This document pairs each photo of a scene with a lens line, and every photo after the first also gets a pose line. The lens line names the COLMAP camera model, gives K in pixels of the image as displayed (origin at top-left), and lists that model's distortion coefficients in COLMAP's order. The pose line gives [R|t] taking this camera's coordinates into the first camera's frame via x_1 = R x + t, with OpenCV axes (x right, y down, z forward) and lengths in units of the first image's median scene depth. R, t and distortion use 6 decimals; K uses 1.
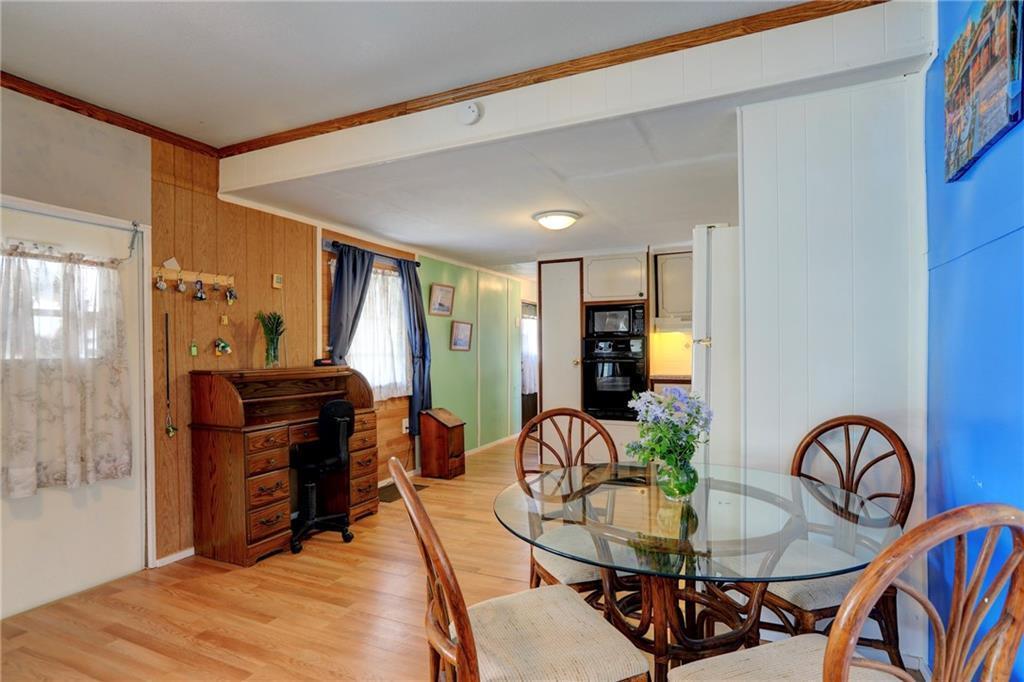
lens RADIAL K [[553.5, 0, 518.0], [0, 553.5, 356.3], [0, 0, 1]] dist [-0.037421, 0.023070]
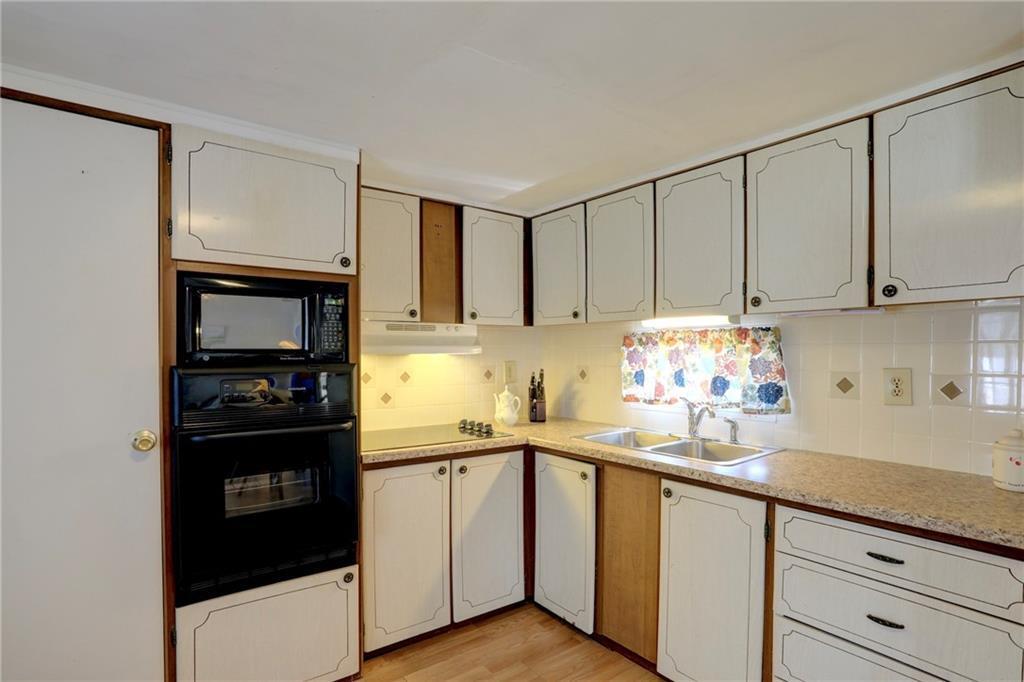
lens RADIAL K [[524.9, 0, 513.8], [0, 524.9, 361.6], [0, 0, 1]] dist [-0.043085, 0.017100]
pose [[0.467462, -0.005105, 0.883998, -0.101718], [0.004069, 0.999985, 0.003623, -0.062418], [-0.884004, 0.001904, 0.467476, 1.150812]]
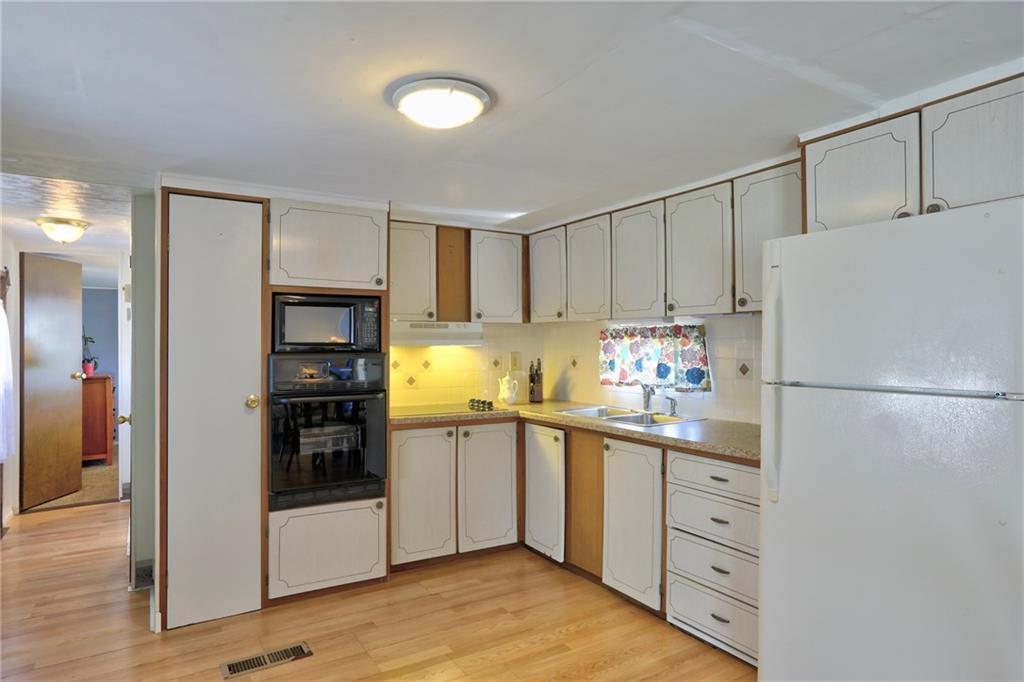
lens RADIAL K [[624.7, 0, 514.8], [0, 624.7, 338.9], [0, 0, 1]] dist [-0.037416, 0.032471]
pose [[0.555478, 0.016792, 0.831362, -0.401199], [0.003952, 0.999731, -0.022833, -0.057340], [-0.831522, 0.015969, 0.555263, 0.835334]]
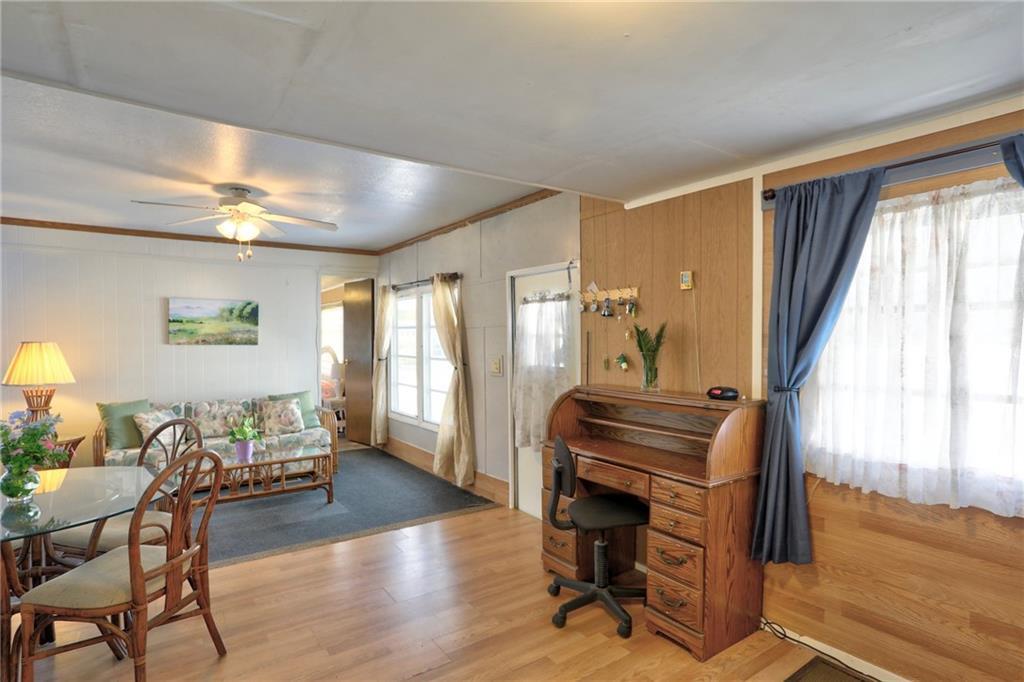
lens RADIAL K [[524.9, 0, 511.6], [0, 524.9, 353.3], [0, 0, 1]] dist [-0.043085, 0.017100]
pose [[-0.514008, 0.035212, -0.857062, 0.376720], [-0.001308, 0.999124, 0.041833, -0.075860], [0.857784, 0.022624, -0.513512, 1.380076]]
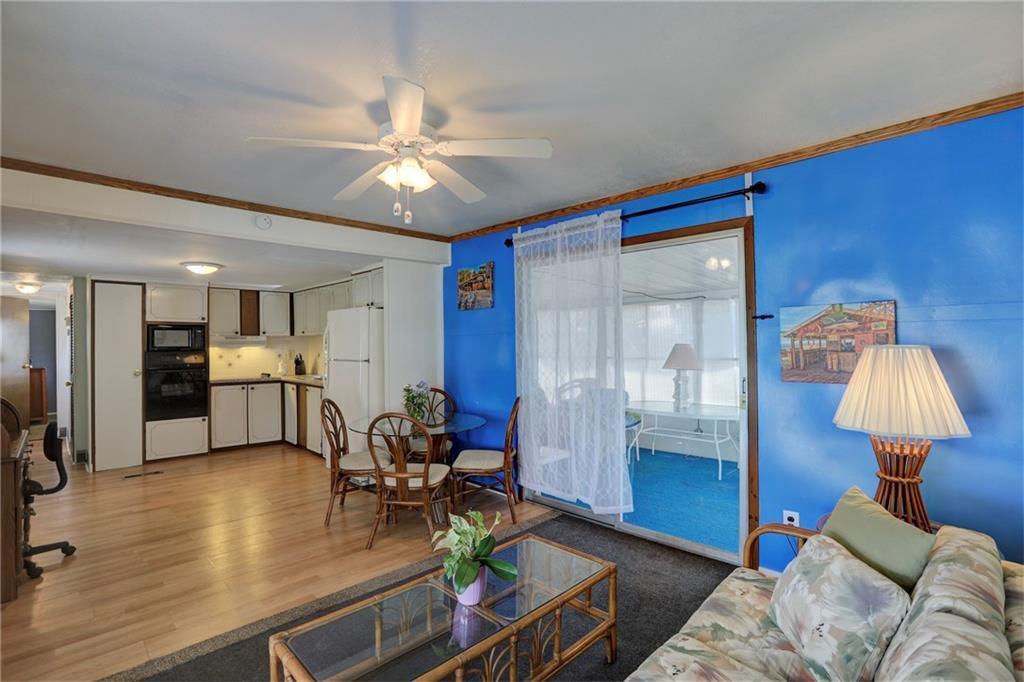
lens RADIAL K [[496.3, 0, 523.3], [0, 496.3, 337.3], [0, 0, 1]] dist [-0.039646, 0.015542]
pose [[0.353906, 0.016966, 0.935127, -0.949961], [0.013621, 0.999636, -0.023291, -0.050649], [-0.935182, 0.020980, 0.353546, -0.172660]]
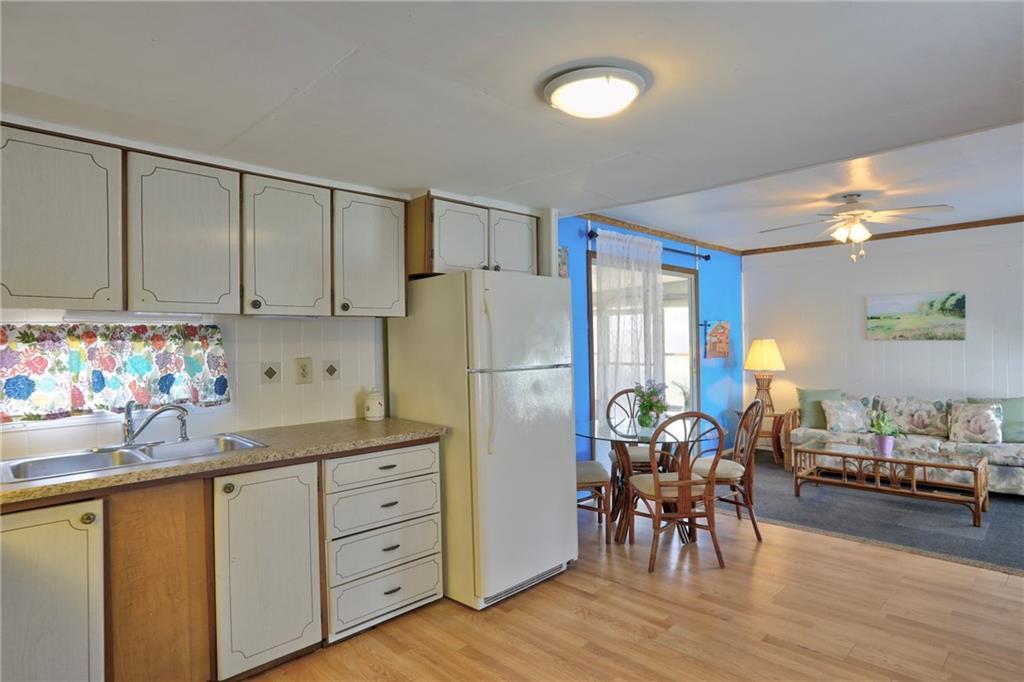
lens RADIAL K [[563.4, 0, 528.7], [0, 563.4, 344.1], [0, 0, 1]] dist [-0.005705, 0.007753]
pose [[-0.941548, 0.024957, 0.335953, -0.036553], [0.029548, 0.999527, 0.008558, -0.071021], [-0.335581, 0.017984, -0.941840, 1.790985]]
